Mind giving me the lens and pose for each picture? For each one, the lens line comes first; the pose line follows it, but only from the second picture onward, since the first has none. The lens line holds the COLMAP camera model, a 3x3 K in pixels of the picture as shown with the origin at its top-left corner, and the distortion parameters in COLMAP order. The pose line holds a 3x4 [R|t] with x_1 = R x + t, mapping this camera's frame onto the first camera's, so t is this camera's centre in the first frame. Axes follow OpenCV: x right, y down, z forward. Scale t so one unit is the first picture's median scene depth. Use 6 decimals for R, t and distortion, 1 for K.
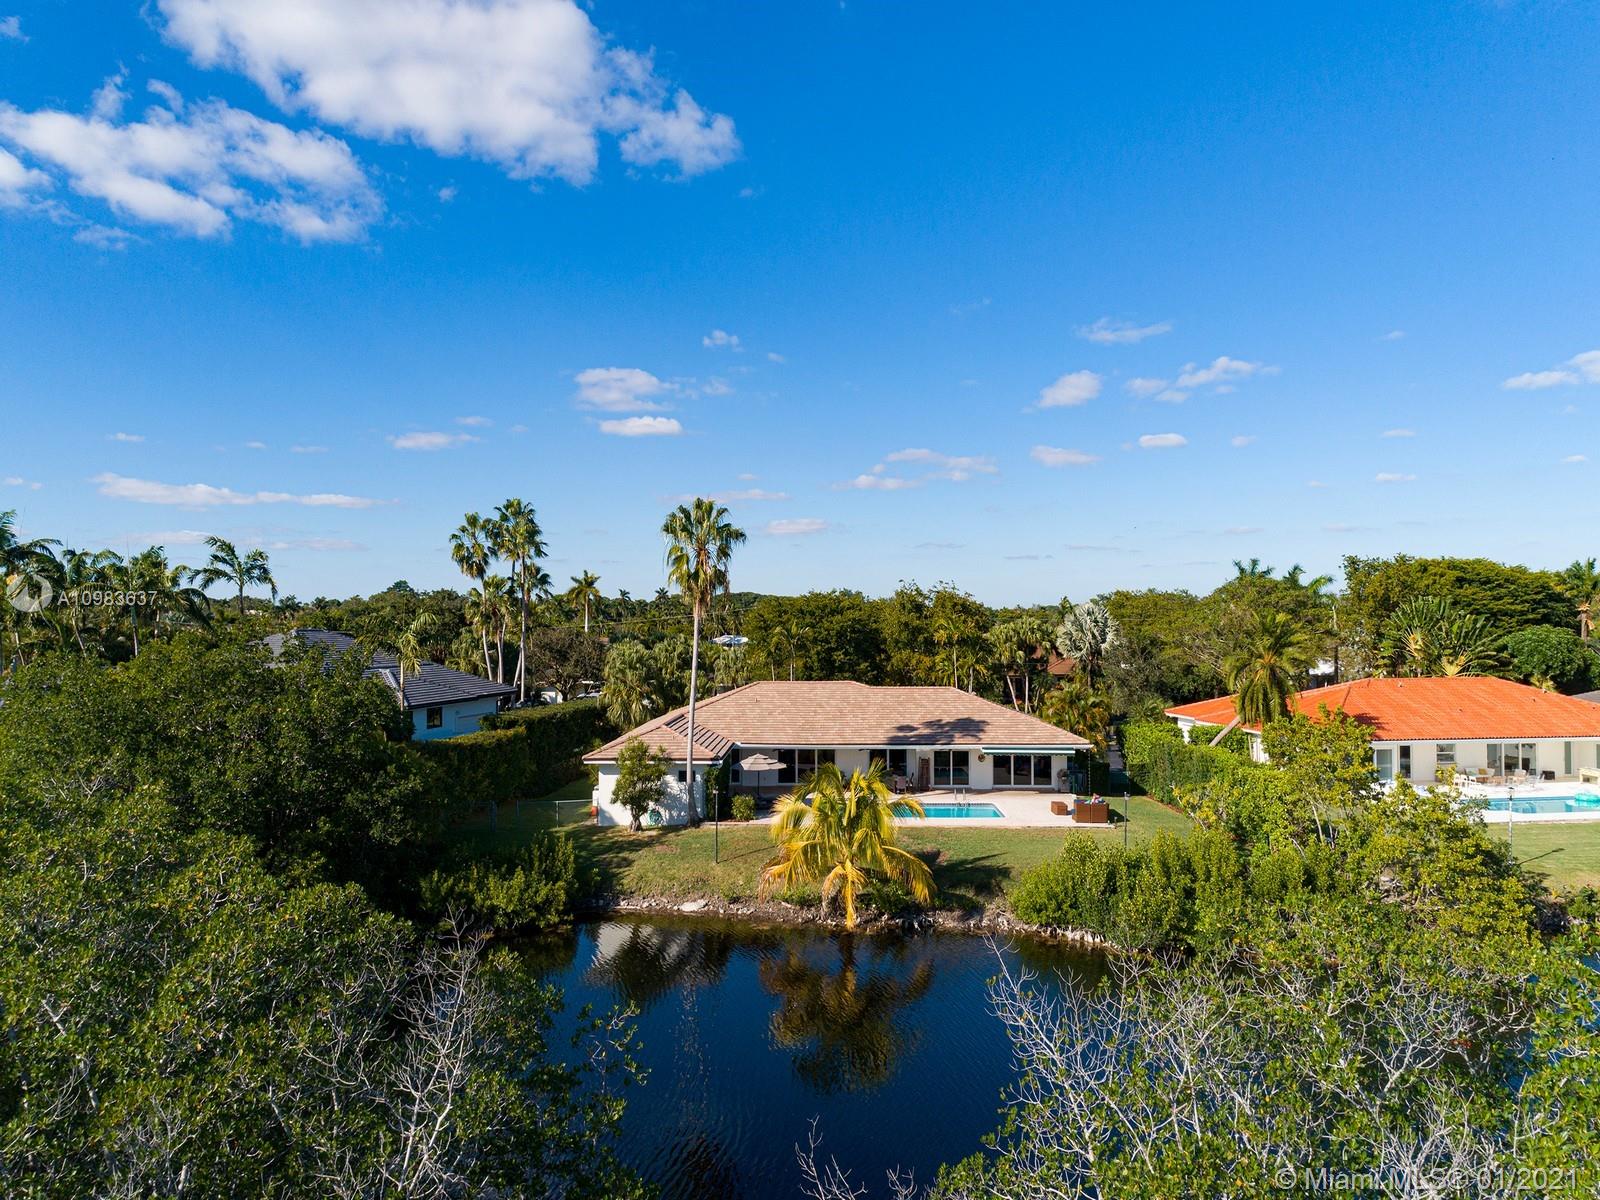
lens RADIAL K [[1096.6, 0, 779.4], [0, 1096.6, 600.9], [0, 0, 1]] dist [0.001680, 0.001205]
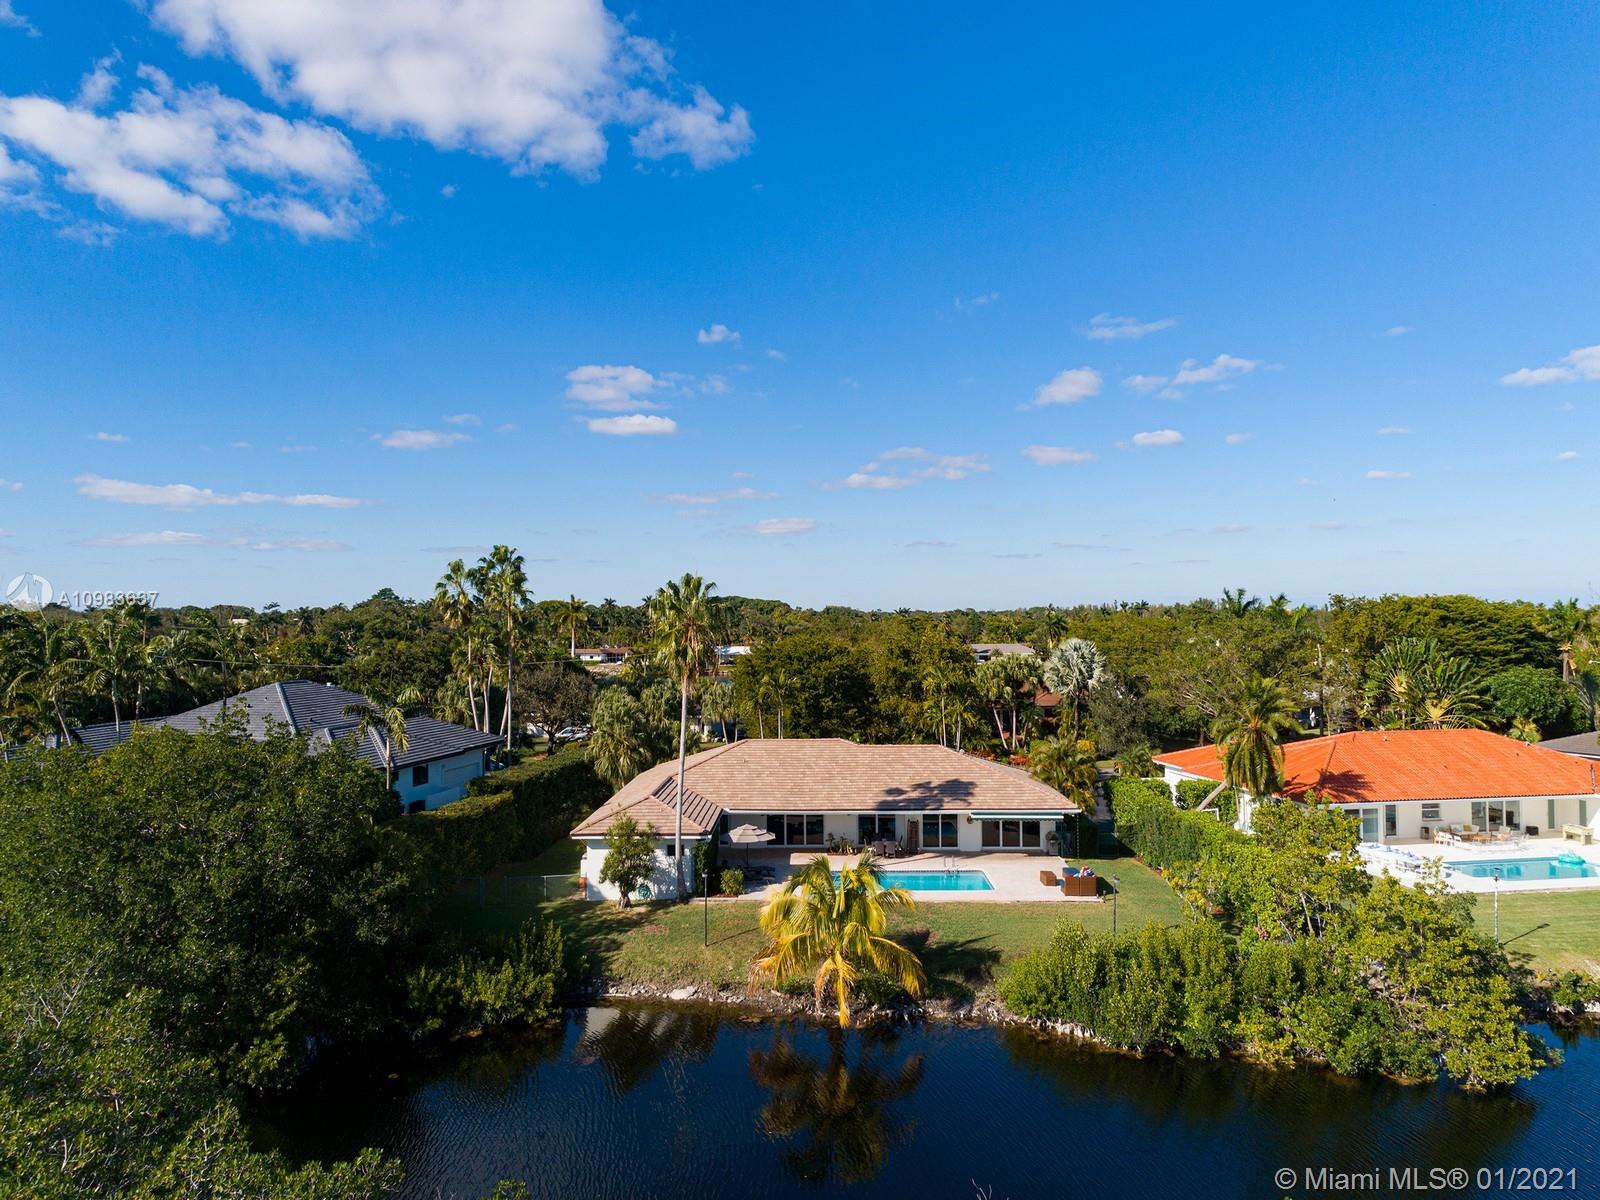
lens RADIAL K [[1096.6, 0, 779.4], [0, 1096.6, 600.9], [0, 0, 1]] dist [0.001680, 0.001205]
pose [[0.999921, -0.002833, 0.012260, -0.001399], [0.002810, 0.999994, 0.001947, -0.062940], [-0.012265, -0.001912, 0.999923, 0.002806]]
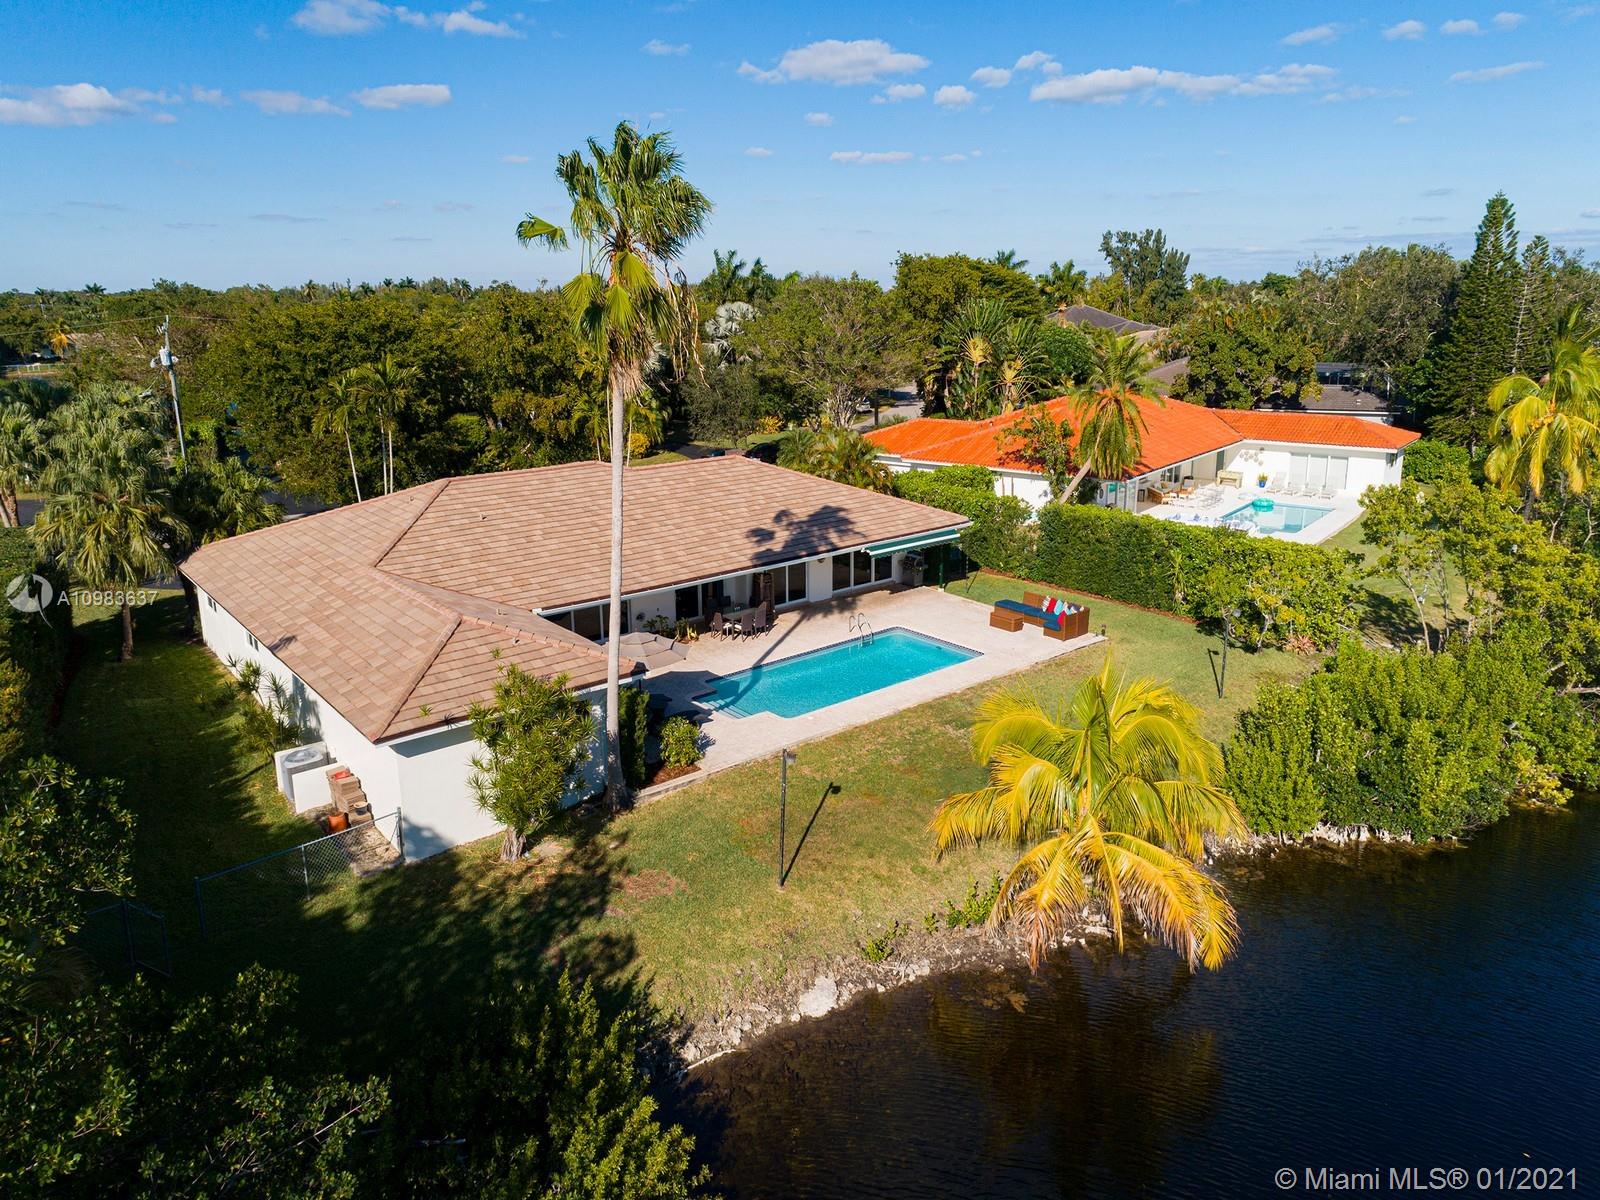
lens RADIAL K [[1091.2, 0, 800.0], [0, 1091.2, 600.0], [0, 0, 1]] dist [-0.080782, -0.000169]
pose [[0.751060, -0.186722, 0.633281, -0.287183], [0.000219, 0.959246, 0.282573, -0.028250], [-0.660234, -0.212090, 0.720492, 0.541232]]
